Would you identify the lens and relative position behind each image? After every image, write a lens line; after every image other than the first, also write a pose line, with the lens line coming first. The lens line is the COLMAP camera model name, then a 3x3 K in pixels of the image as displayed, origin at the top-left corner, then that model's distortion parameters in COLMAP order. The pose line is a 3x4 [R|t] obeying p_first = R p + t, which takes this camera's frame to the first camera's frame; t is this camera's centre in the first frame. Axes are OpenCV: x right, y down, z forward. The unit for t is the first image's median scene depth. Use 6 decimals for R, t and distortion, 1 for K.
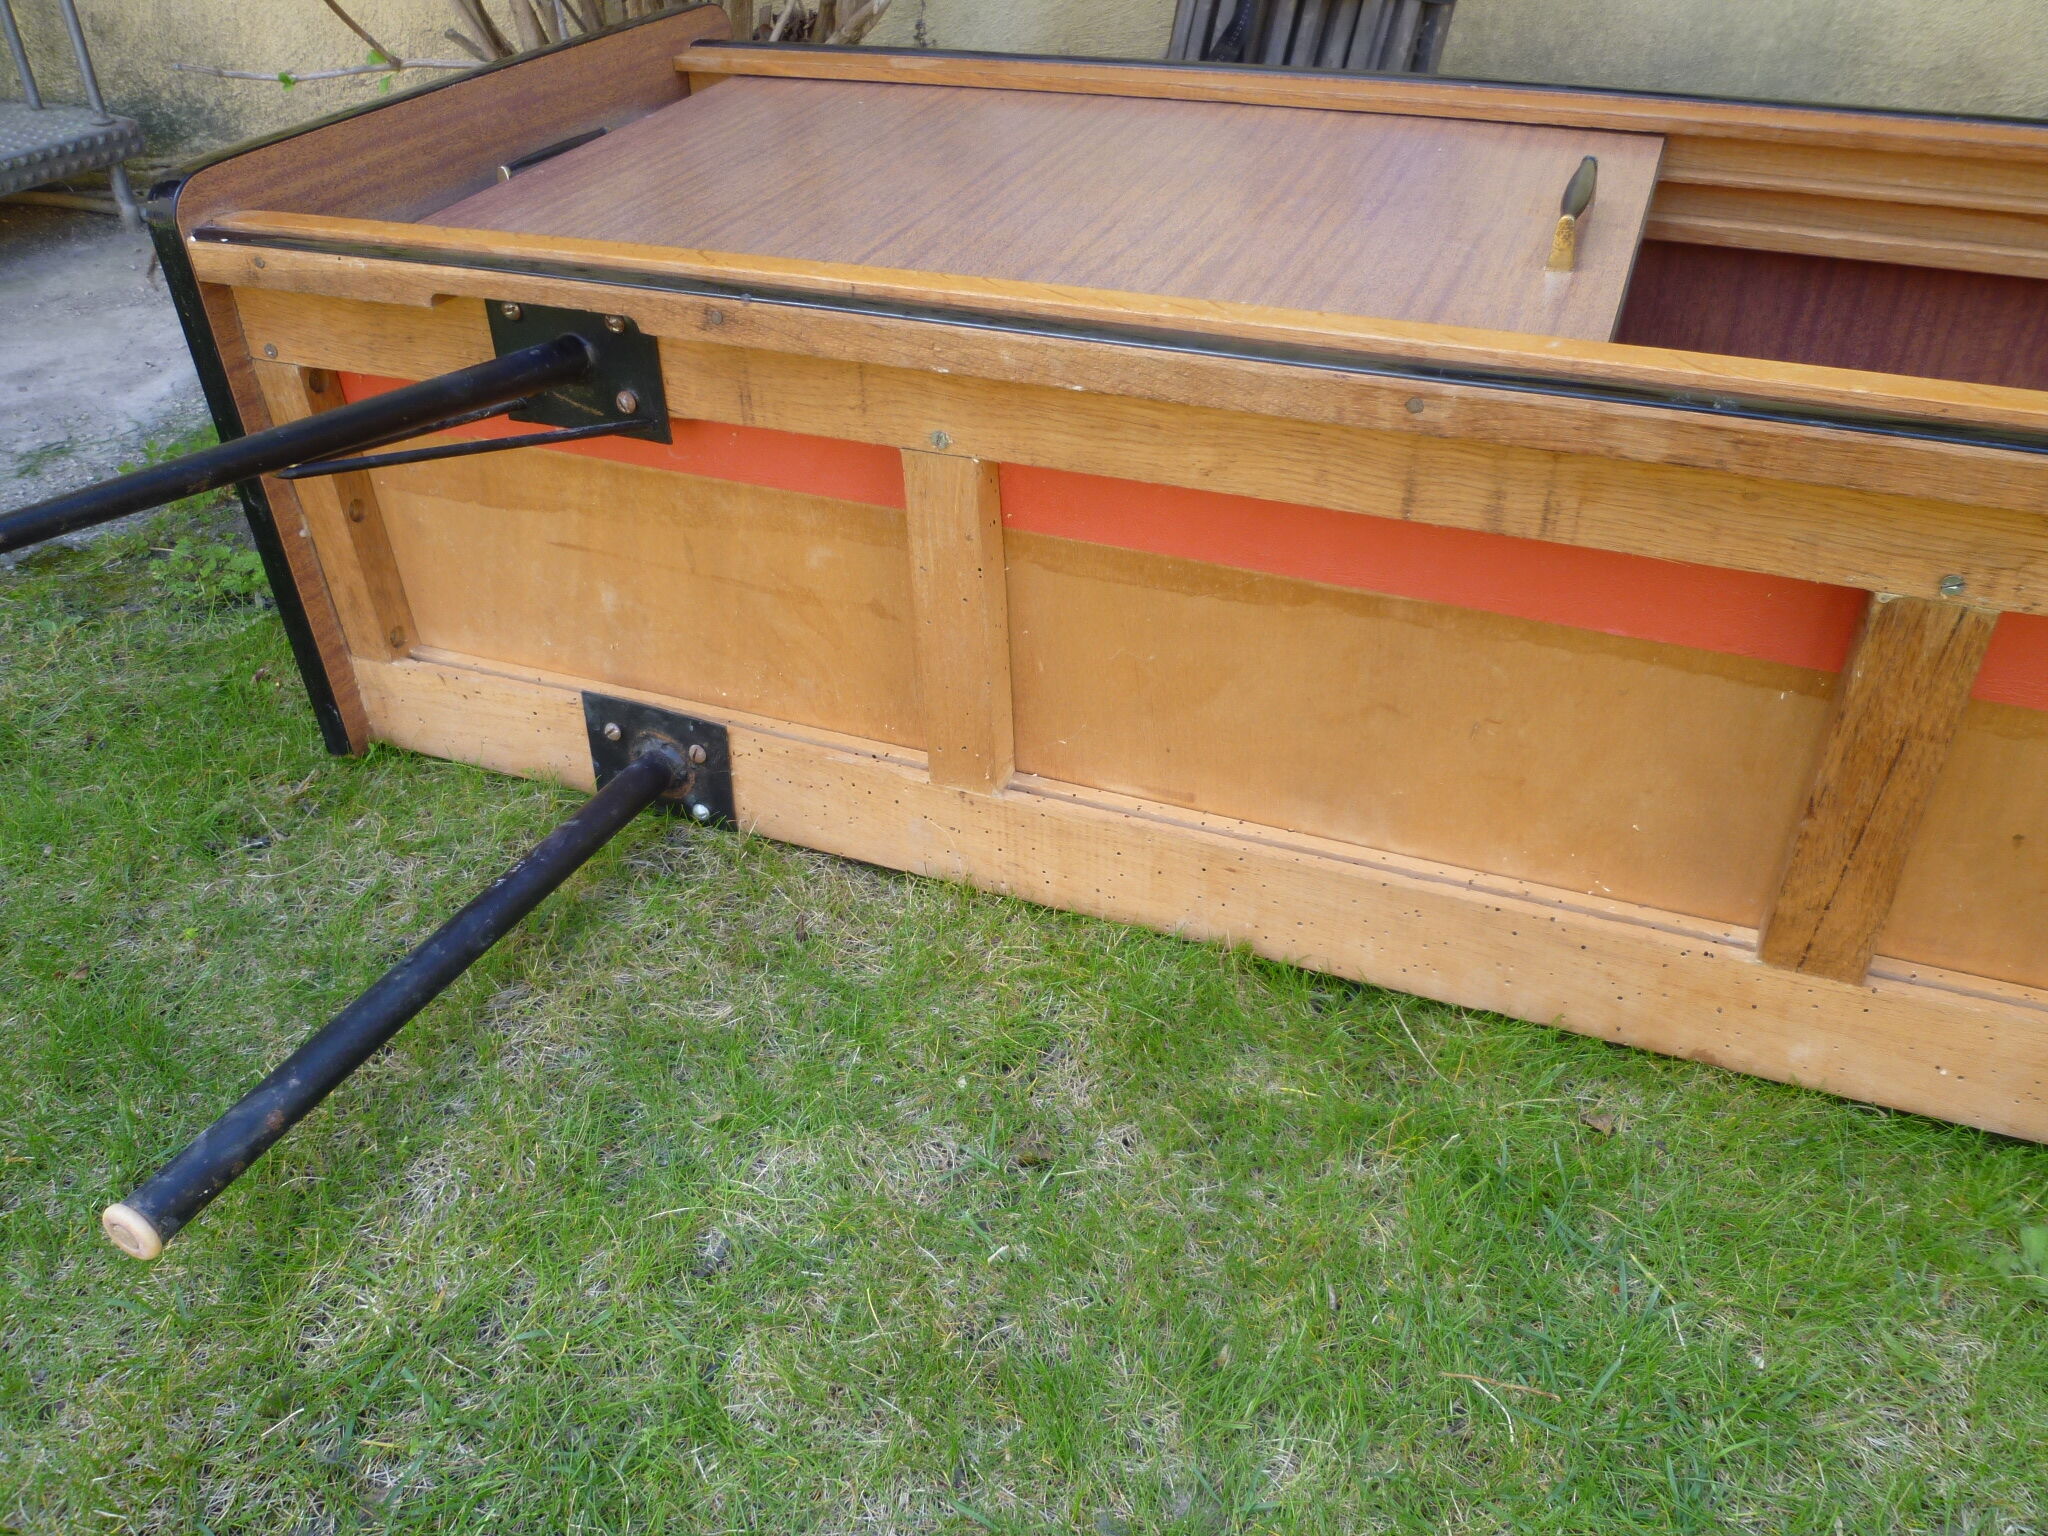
lens RADIAL K [[1504.9, 0, 1027.7], [0, 1504.9, 766.8], [0, 0, 1]] dist [-0.055319, 0.008123]
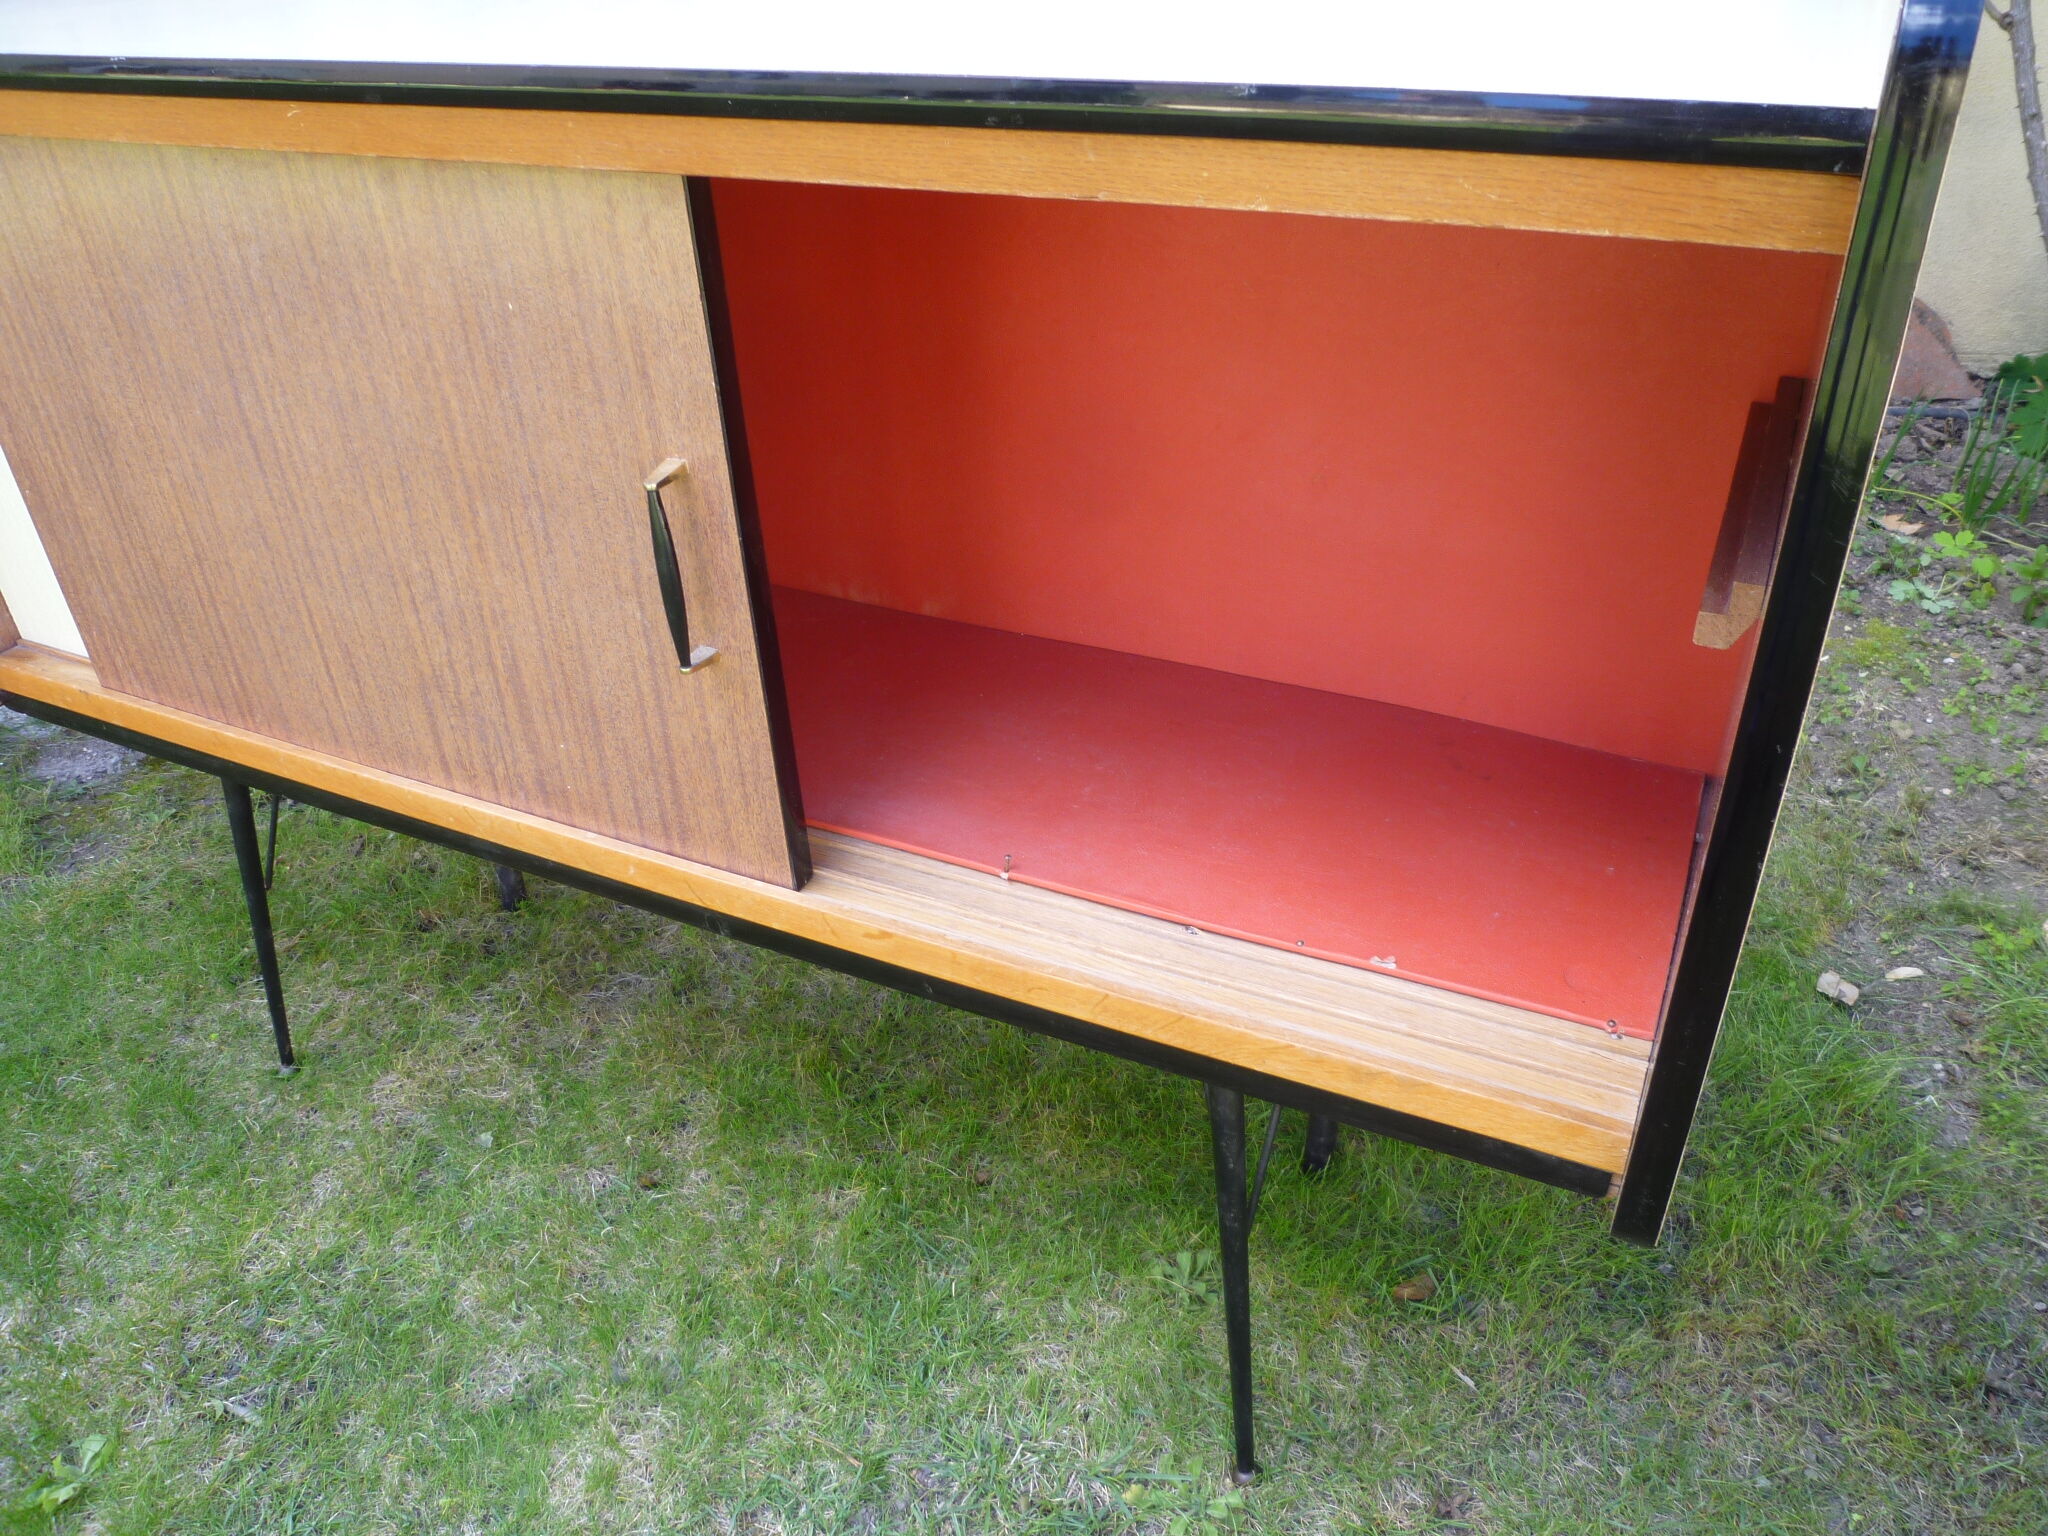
lens RADIAL K [[1504.9, 0, 1028.8], [0, 1504.9, 758.5], [0, 0, 1]] dist [-0.055319, 0.008123]
pose [[0.996647, 0.009836, -0.081224, 0.478430], [-0.012642, 0.999338, -0.034110, -0.153321], [0.080835, 0.035023, 0.996112, -0.598563]]
